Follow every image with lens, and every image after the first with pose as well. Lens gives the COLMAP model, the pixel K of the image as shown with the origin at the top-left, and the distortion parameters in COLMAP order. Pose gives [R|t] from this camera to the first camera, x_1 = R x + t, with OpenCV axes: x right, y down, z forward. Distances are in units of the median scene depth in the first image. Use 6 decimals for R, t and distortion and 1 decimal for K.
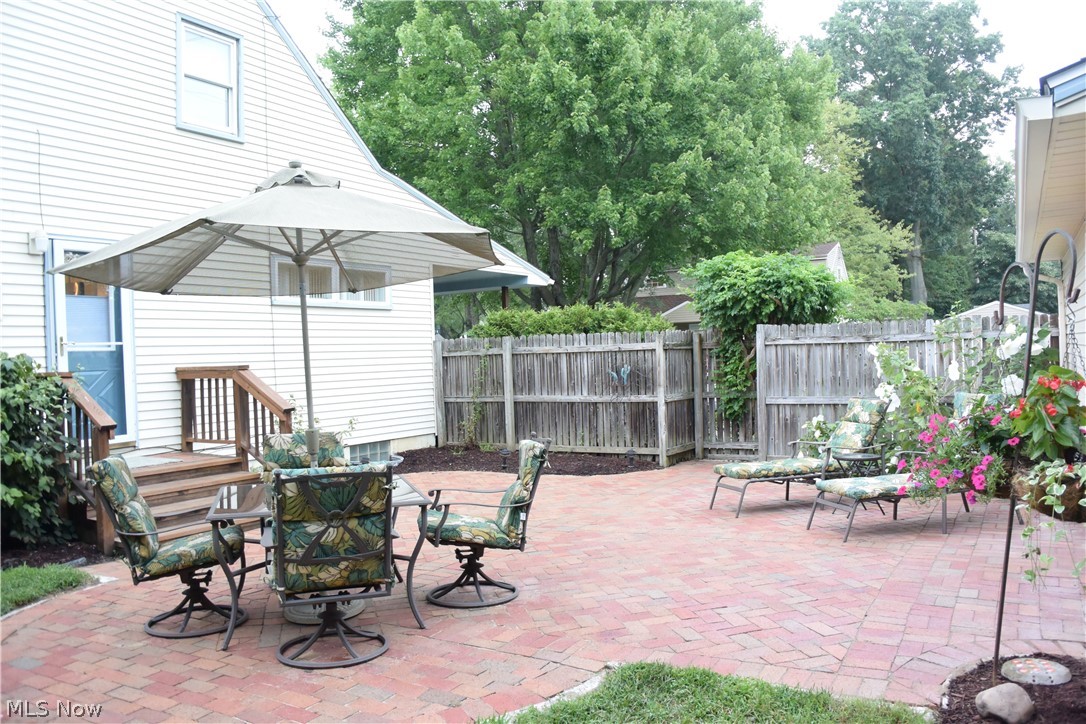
lens RADIAL K [[848.8, 0, 549.7], [0, 848.8, 359.9], [0, 0, 1]] dist [-0.131495, 0.071467]
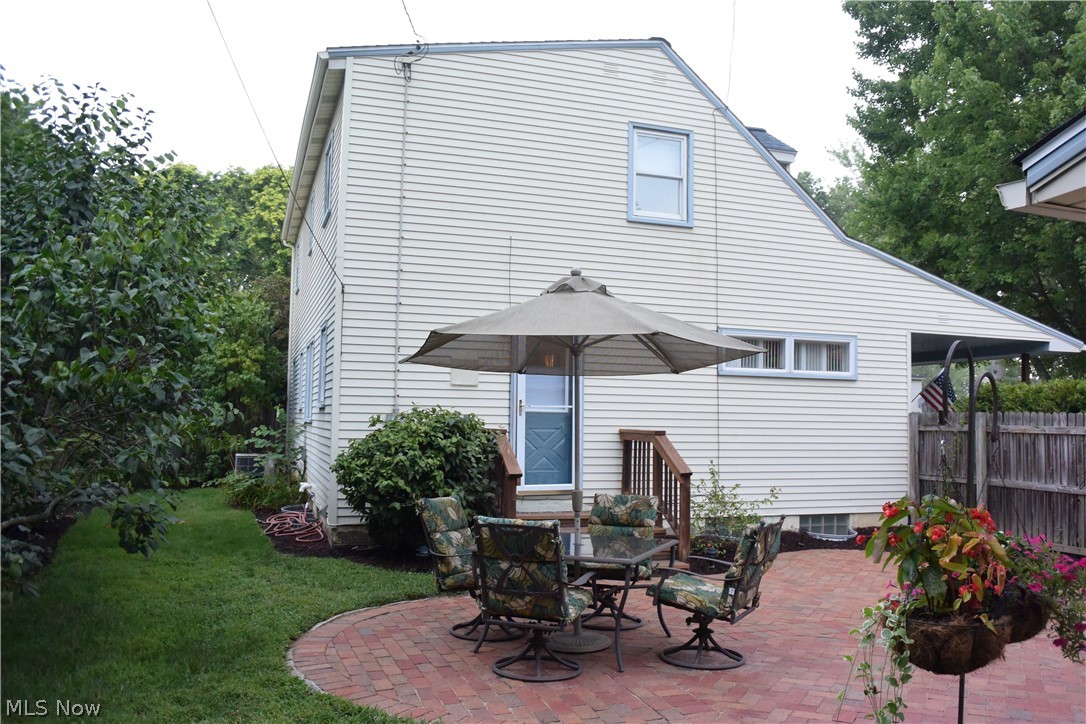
lens RADIAL K [[888.0, 0, 543.6], [0, 888.0, 364.2], [0, 0, 1]] dist [-0.097638, 0.032557]
pose [[0.758920, 0.006675, -0.651150, 0.237877], [-0.047350, 0.997866, -0.044957, -0.018365], [0.649460, 0.064950, 0.757617, -0.005191]]
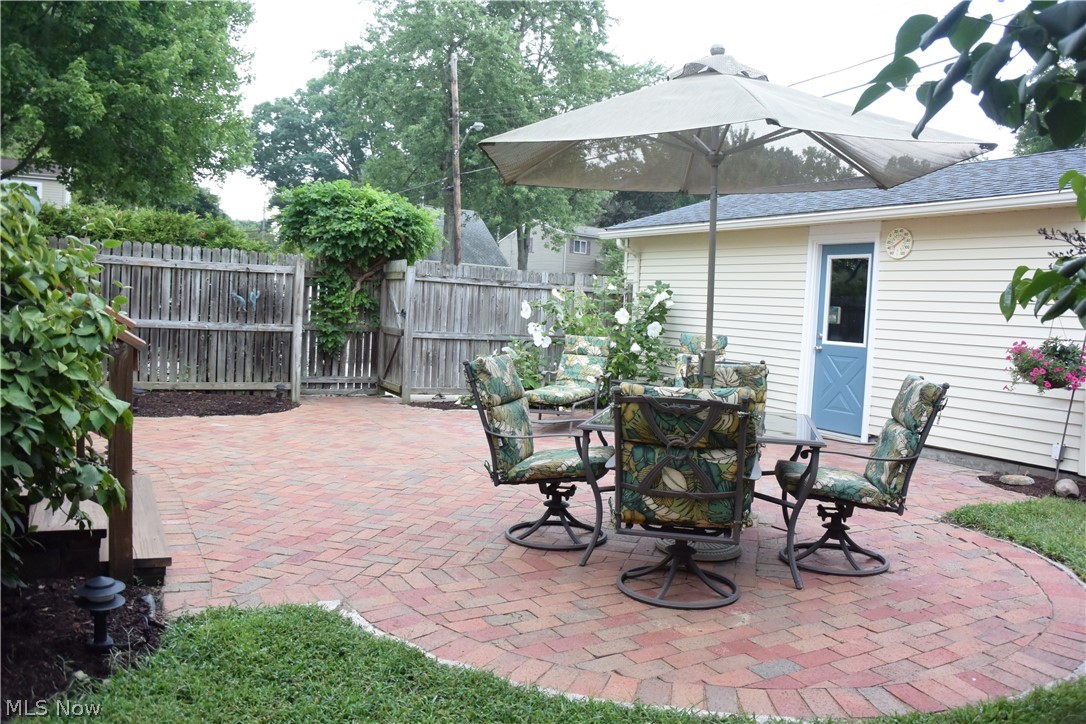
lens RADIAL K [[848.8, 0, 549.3], [0, 848.8, 363.7], [0, 0, 1]] dist [-0.131495, 0.071467]
pose [[0.514742, 0.001993, 0.857343, -0.552779], [-0.064196, 0.997280, 0.036225, 0.036309], [-0.854939, -0.073684, 0.513469, 0.323612]]
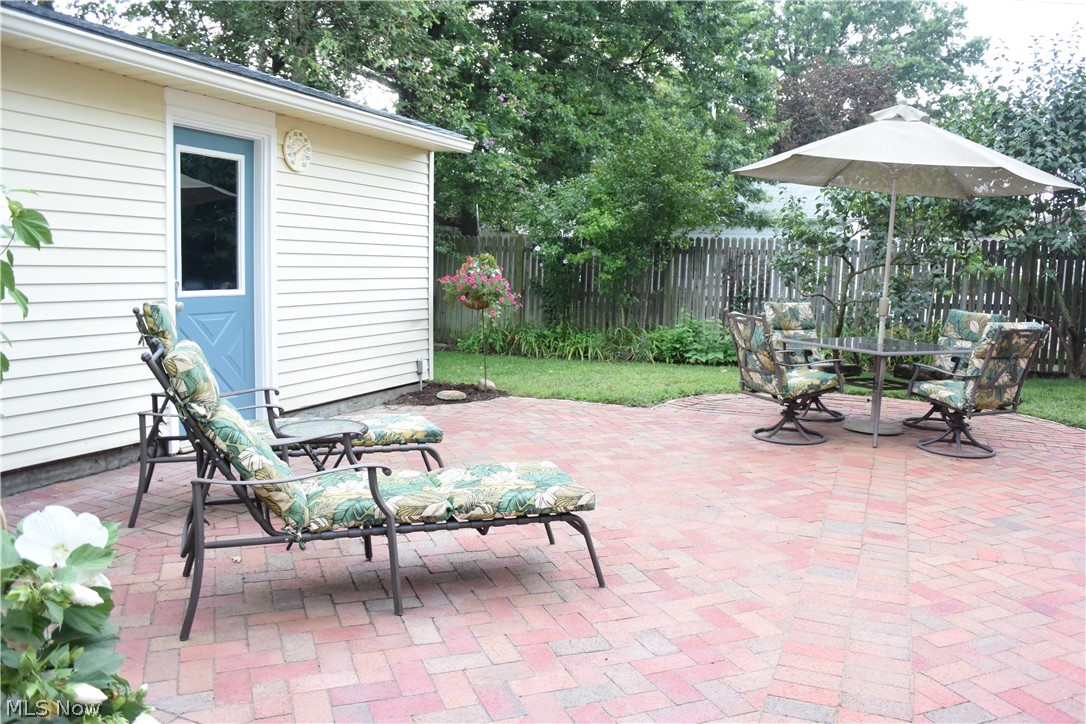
lens RADIAL K [[848.8, 0, 541.1], [0, 848.8, 365.4], [0, 0, 1]] dist [-0.131495, 0.071467]
pose [[-0.991305, 0.028121, -0.128548, 0.212139], [0.012308, 0.992430, 0.122192, 0.010234], [0.131011, 0.119547, -0.984147, 1.087420]]
